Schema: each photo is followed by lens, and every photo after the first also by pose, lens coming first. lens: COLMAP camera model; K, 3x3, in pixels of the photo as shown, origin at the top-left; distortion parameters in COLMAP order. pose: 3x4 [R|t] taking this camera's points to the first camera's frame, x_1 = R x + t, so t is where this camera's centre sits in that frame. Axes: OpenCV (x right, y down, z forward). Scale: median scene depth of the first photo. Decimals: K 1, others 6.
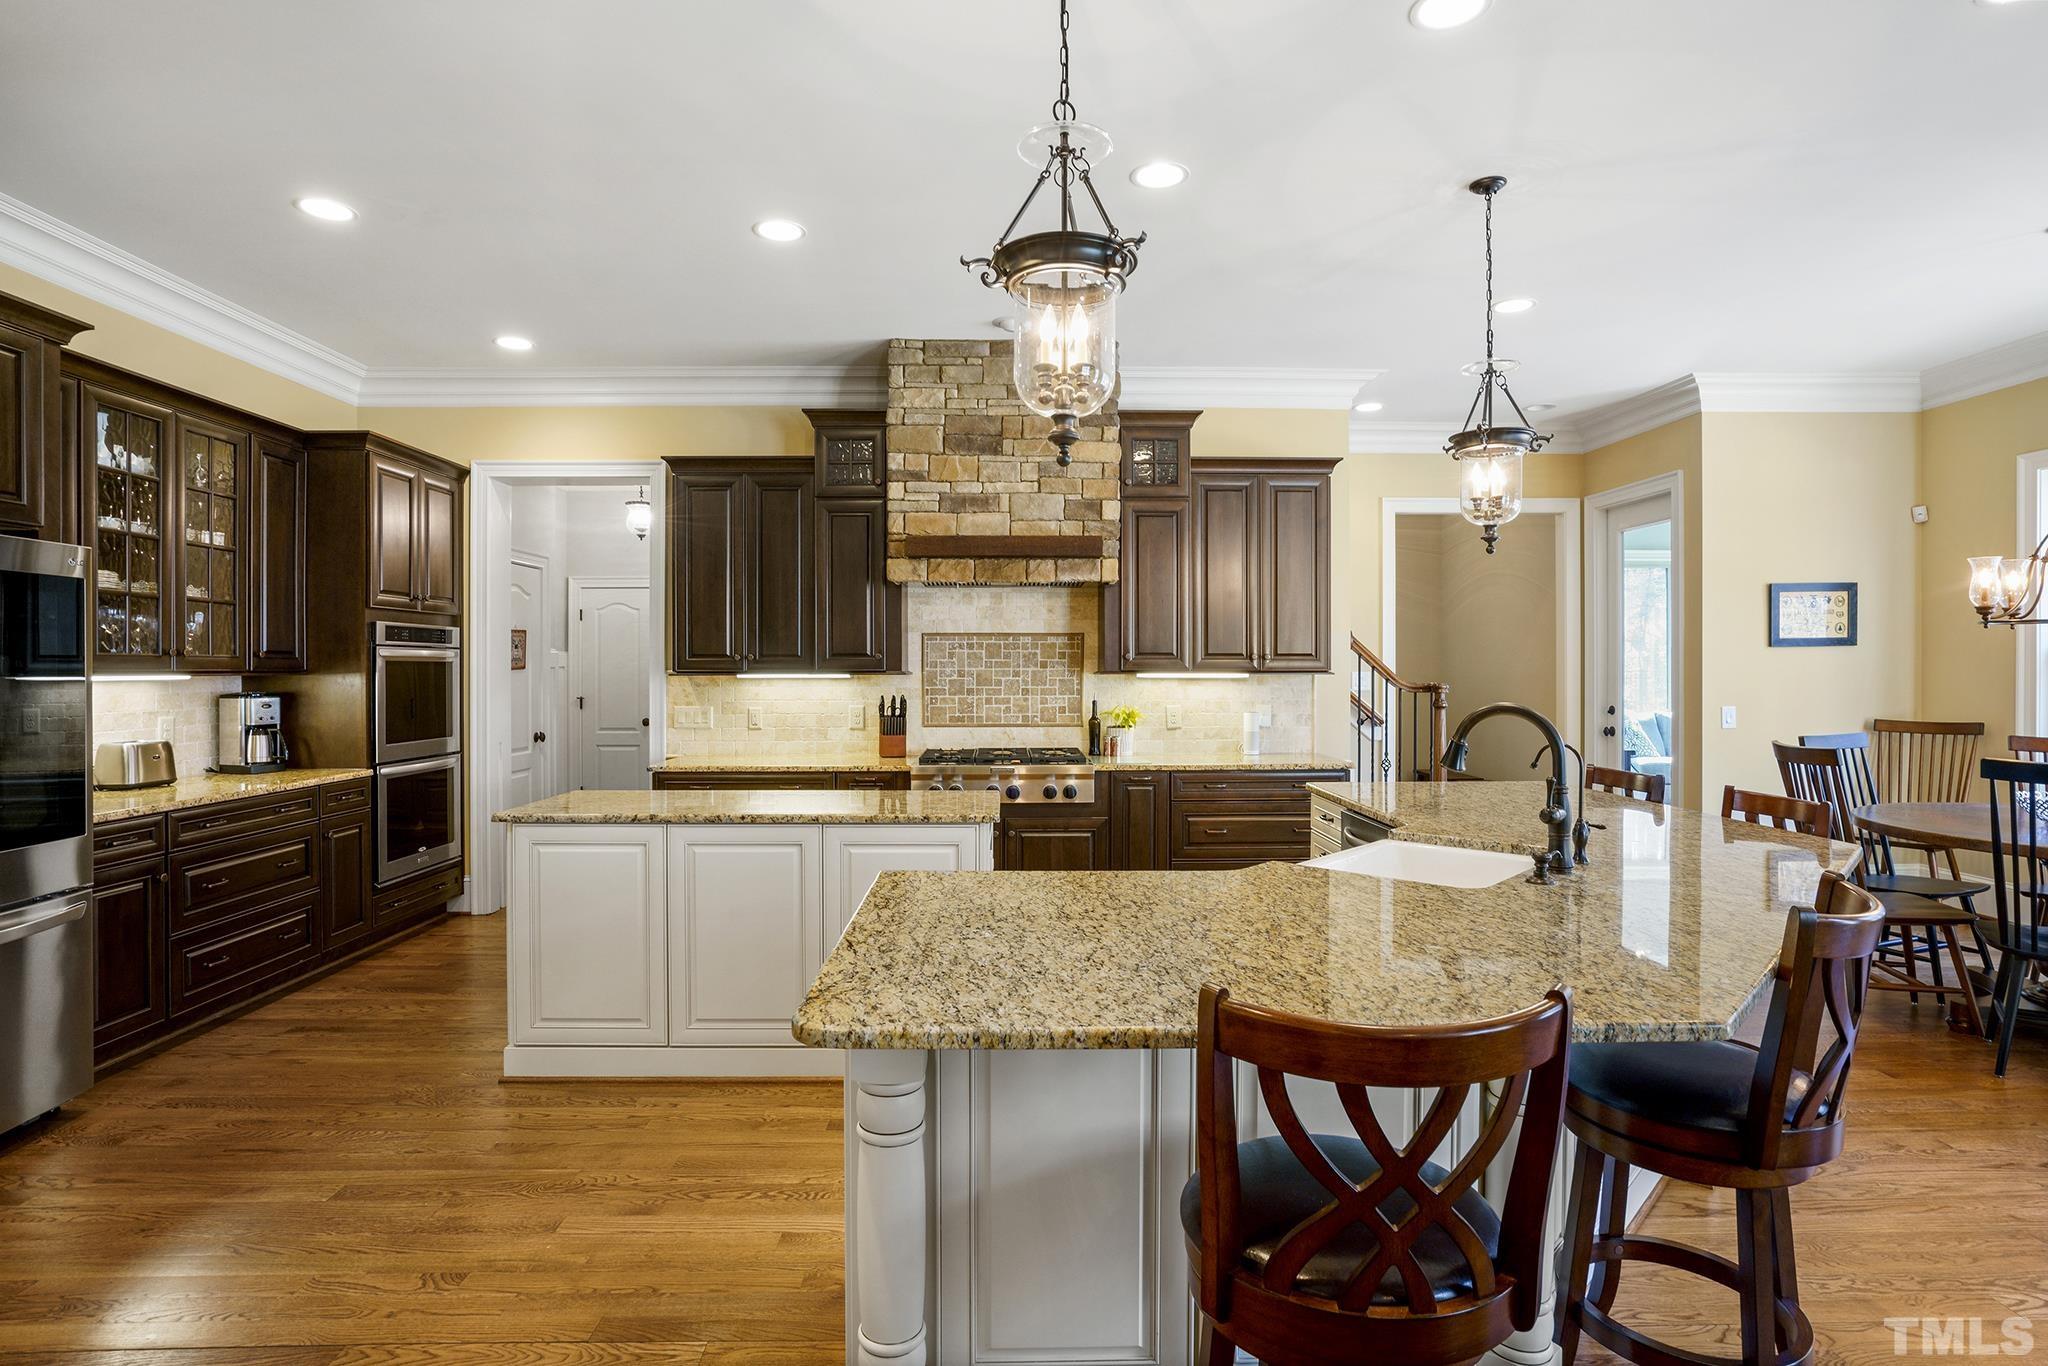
lens RADIAL K [[1031.4, 0, 1028.0], [0, 1031.4, 671.1], [0, 0, 1]] dist [-0.001100, 0.000399]
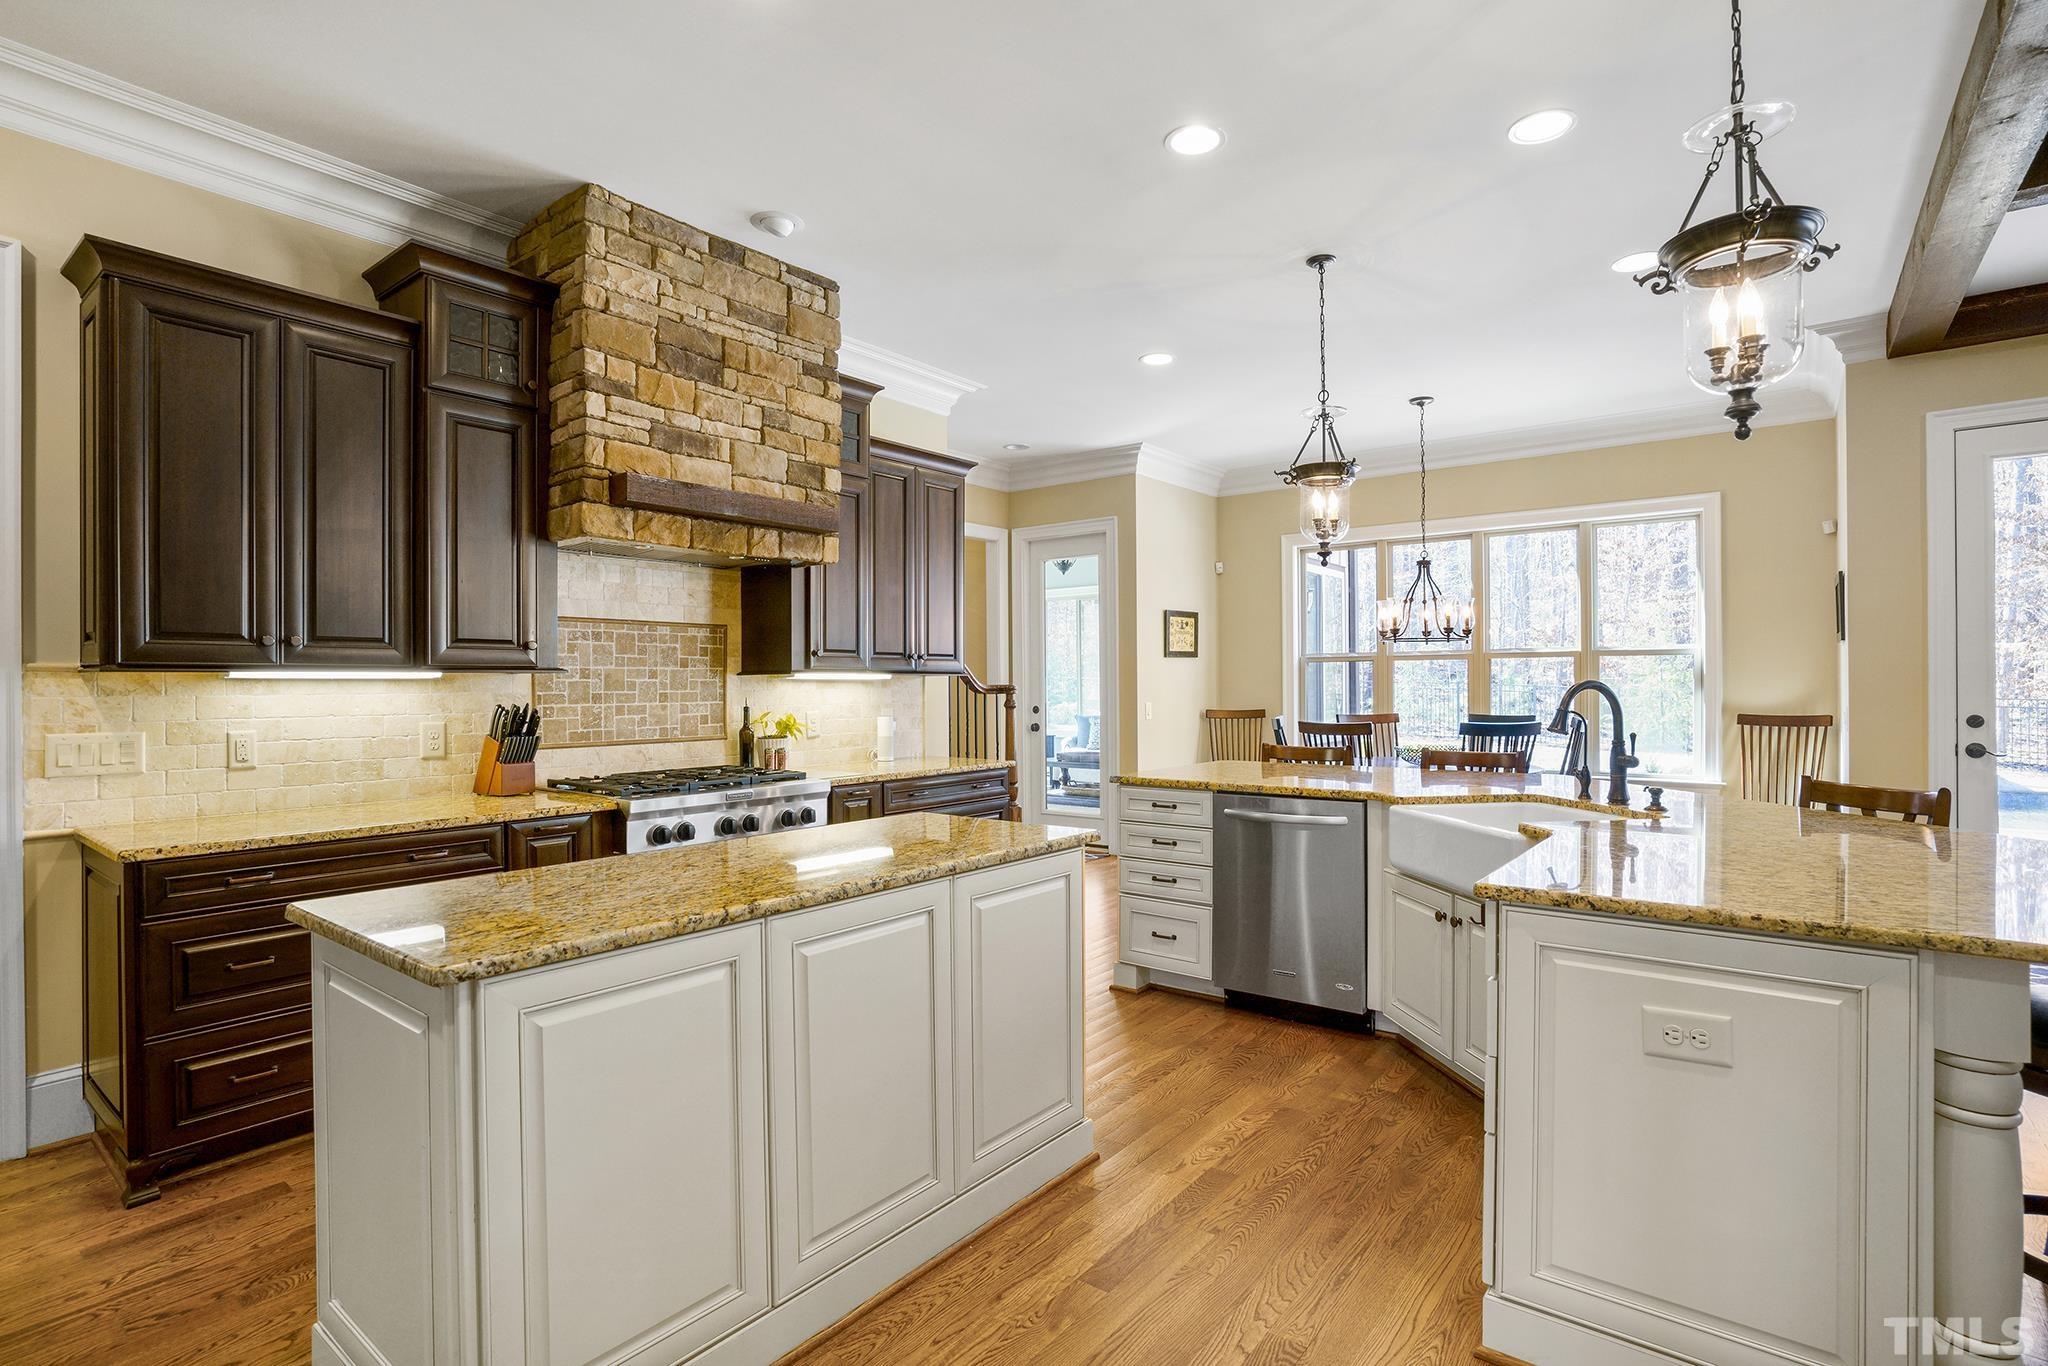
lens RADIAL K [[1015.9, 0, 1020.6], [0, 1015.9, 686.5], [0, 0, 1]] dist [-0.003976, -0.000362]
pose [[0.637921, -0.004157, 0.770091, -0.420886], [0.009148, 0.999956, -0.002179, 0.015946], [-0.770048, 0.008435, 0.637930, 0.311885]]
